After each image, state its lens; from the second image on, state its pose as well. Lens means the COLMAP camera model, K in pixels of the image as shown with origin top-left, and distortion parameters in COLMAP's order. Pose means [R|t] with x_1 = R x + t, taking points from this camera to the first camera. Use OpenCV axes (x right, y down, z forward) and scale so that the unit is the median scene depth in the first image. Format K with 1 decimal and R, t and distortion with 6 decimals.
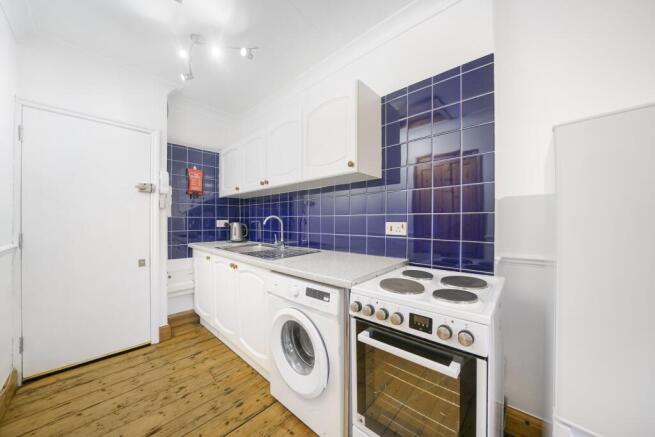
lens RADIAL K [[231.9, 0, 327.5], [0, 231.9, 222.7], [0, 0, 1]] dist [-0.000920, -0.000181]
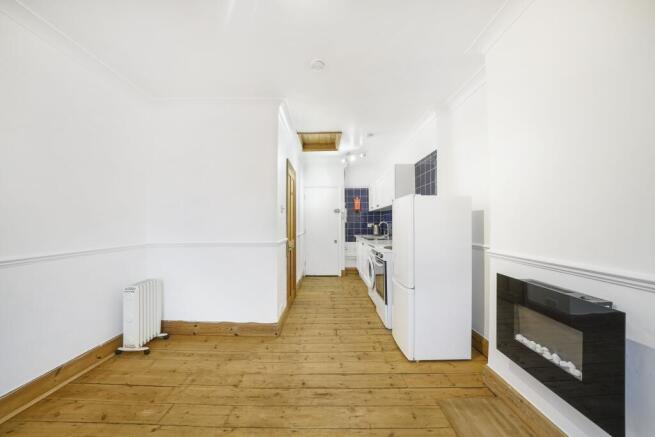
lens RADIAL K [[231.9, 0, 326.7], [0, 231.9, 221.9], [0, 0, 1]] dist [-0.000920, -0.000181]
pose [[0.679043, -0.005290, -0.734079, 0.797261], [0.000727, 0.999978, -0.006534, -0.015520], [0.734098, 0.003903, 0.679033, -0.622500]]
